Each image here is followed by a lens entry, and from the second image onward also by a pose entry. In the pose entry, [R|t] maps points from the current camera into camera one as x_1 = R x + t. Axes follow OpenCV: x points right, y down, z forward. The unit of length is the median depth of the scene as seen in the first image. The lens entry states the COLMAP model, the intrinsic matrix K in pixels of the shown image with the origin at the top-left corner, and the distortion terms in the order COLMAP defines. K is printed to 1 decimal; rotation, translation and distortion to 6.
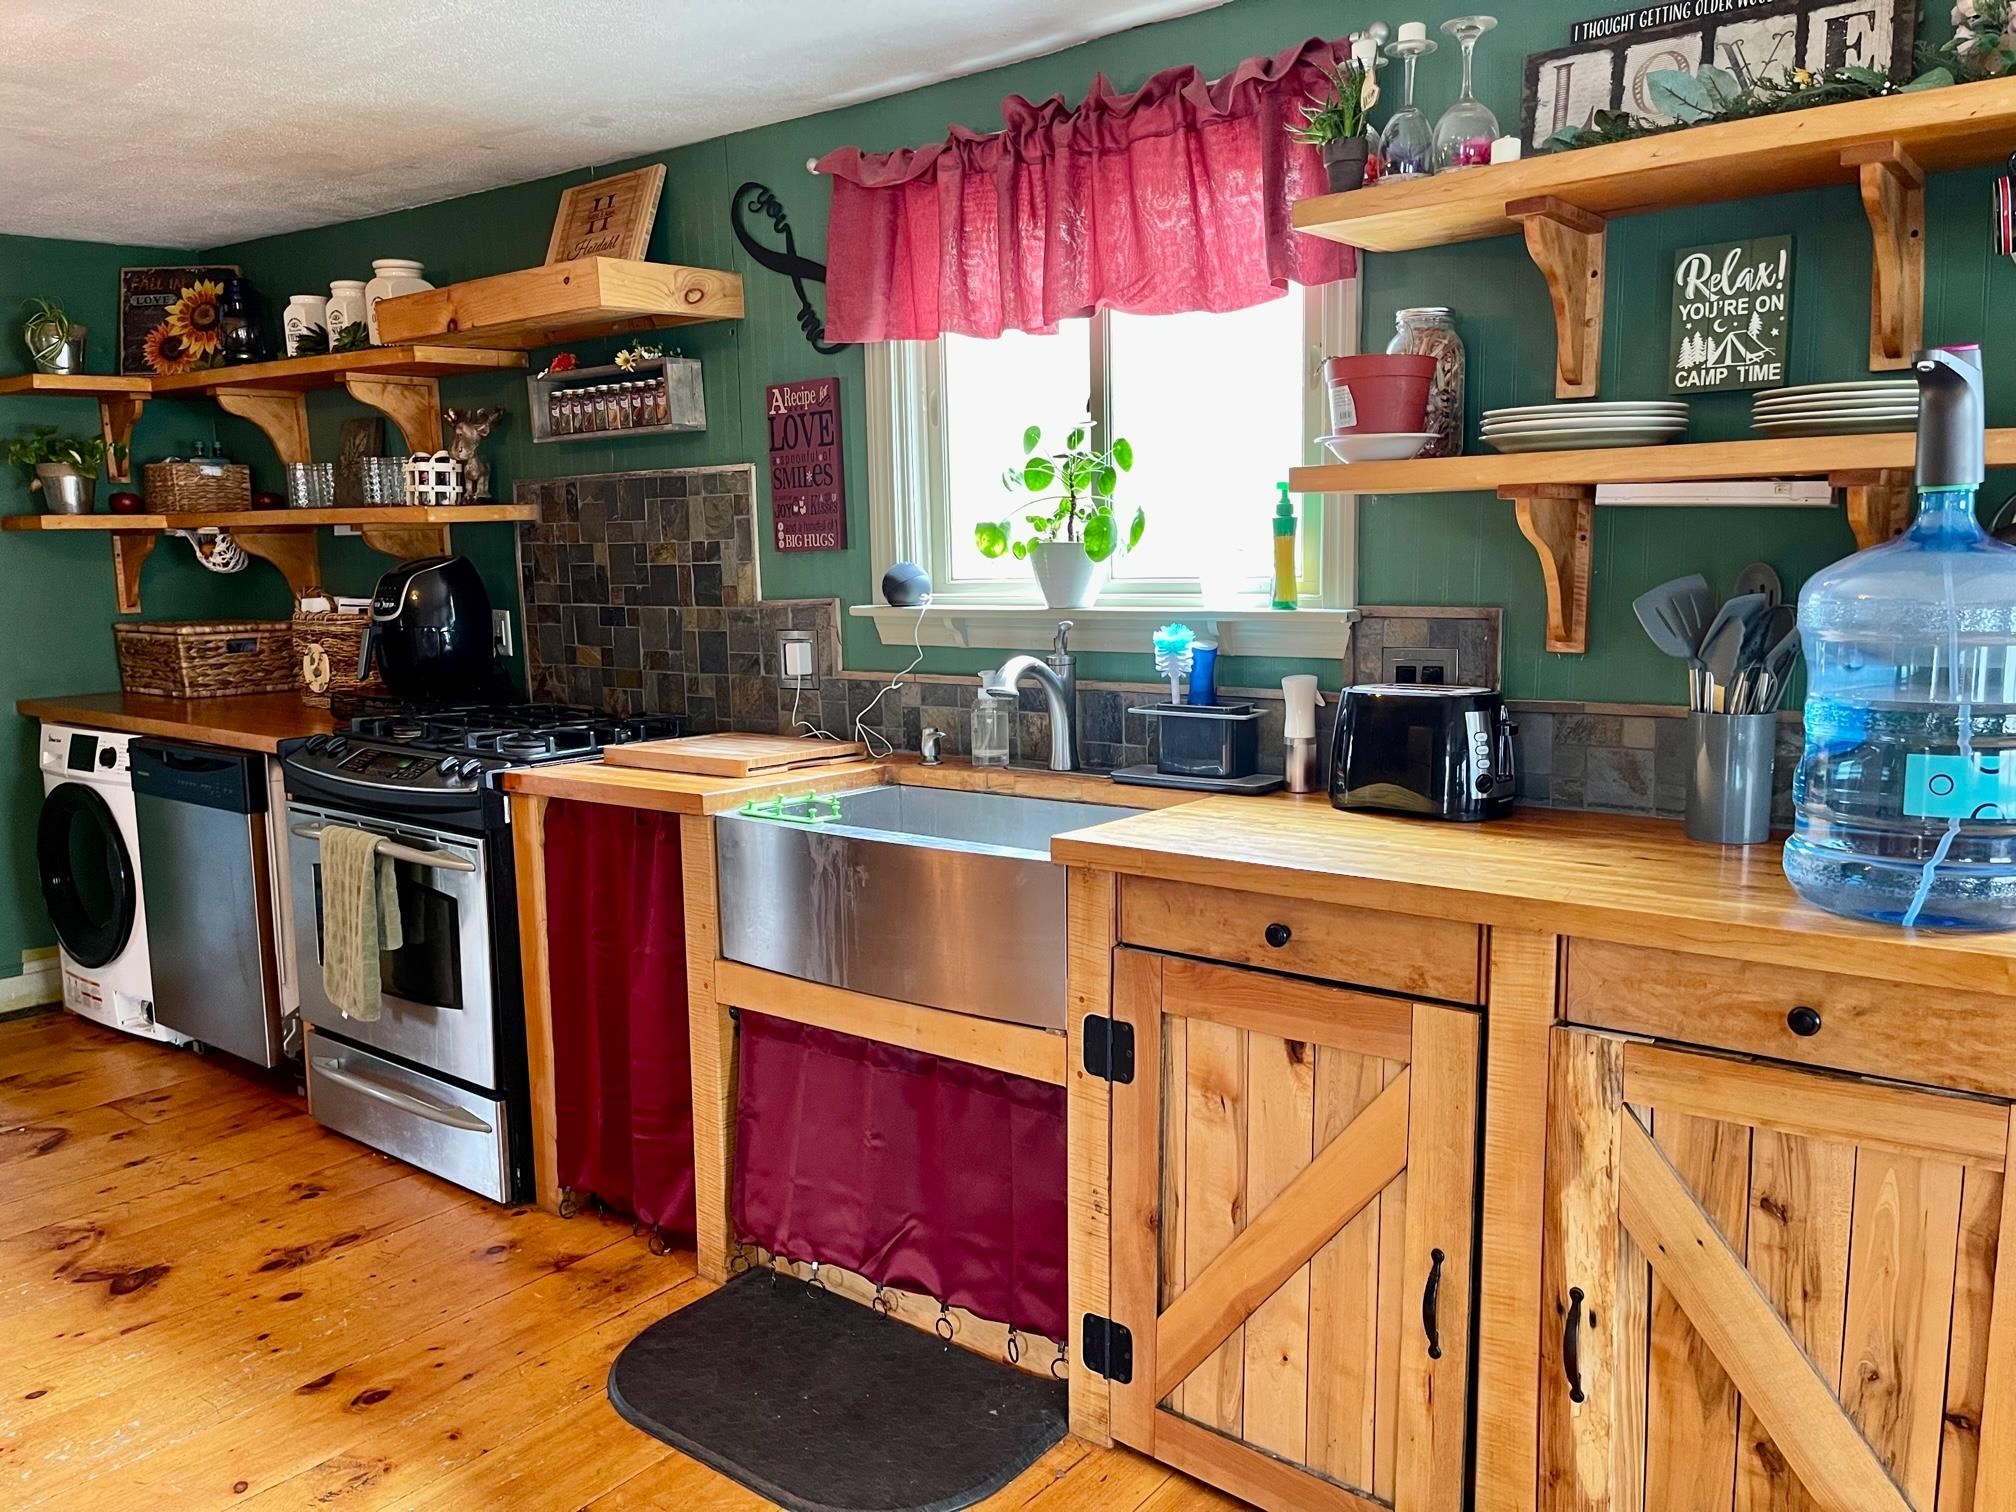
lens RADIAL K [[1514.5, 0, 1014.6], [0, 1514.5, 768.5], [0, 0, 1]] dist [0.083660, -0.120259]
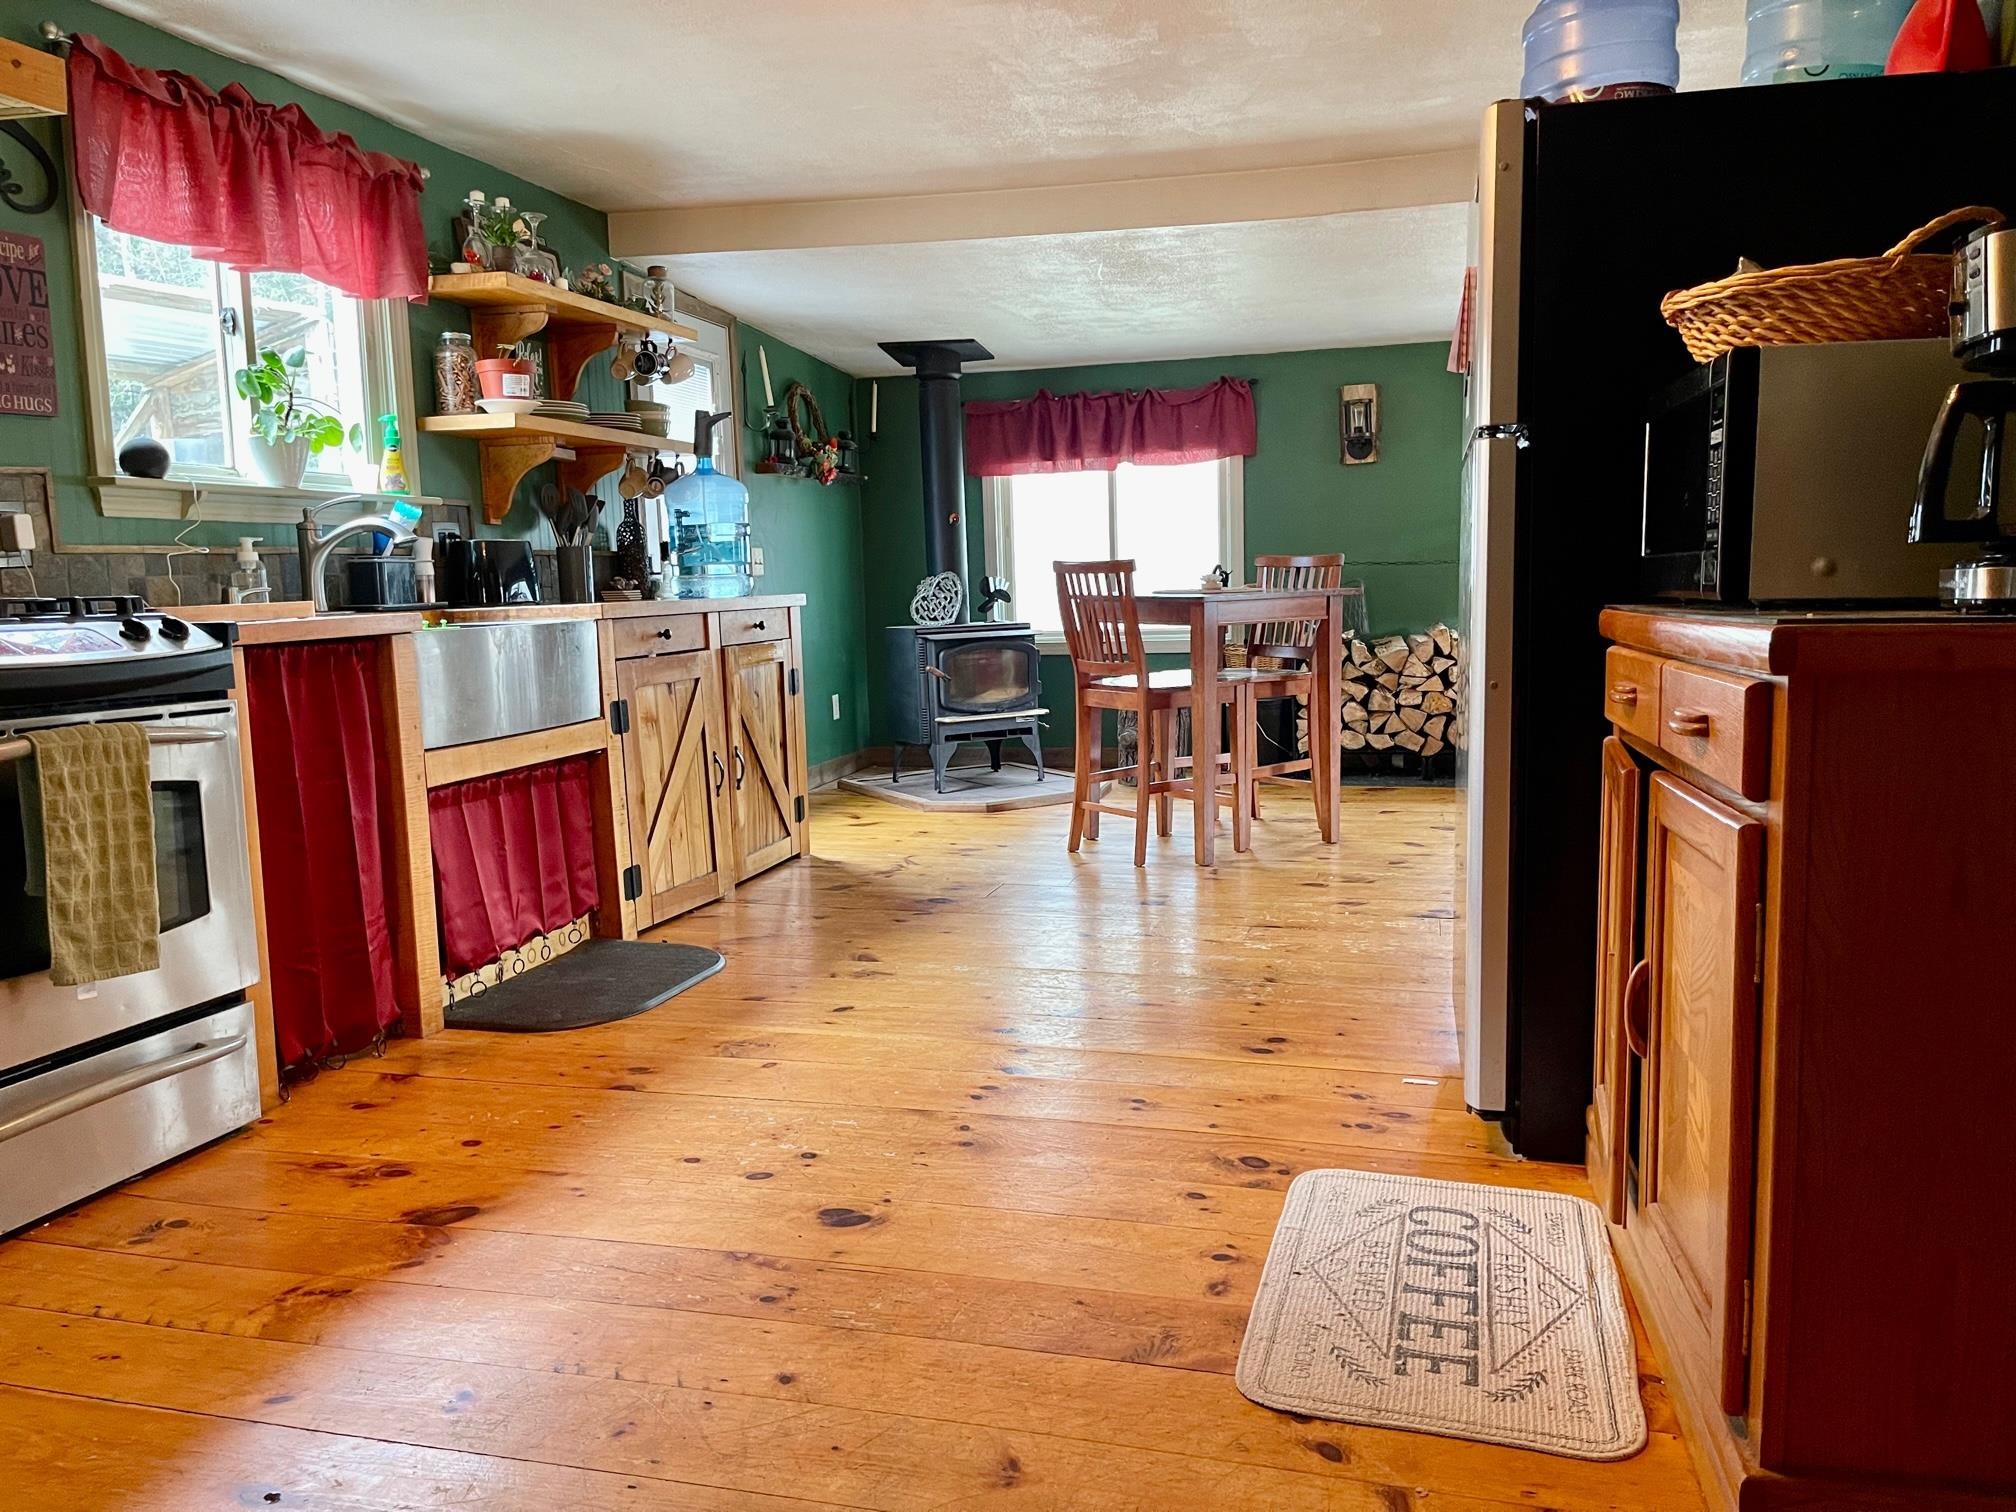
lens RADIAL K [[1514.5, 0, 1014.6], [0, 1514.5, 768.5], [0, 0, 1]] dist [0.083660, -0.120259]
pose [[-0.388496, -0.085435, 0.917481, -1.807585], [0.170103, 0.971930, 0.162533, 0.023831], [-0.905614, 0.219210, -0.363058, 1.225777]]
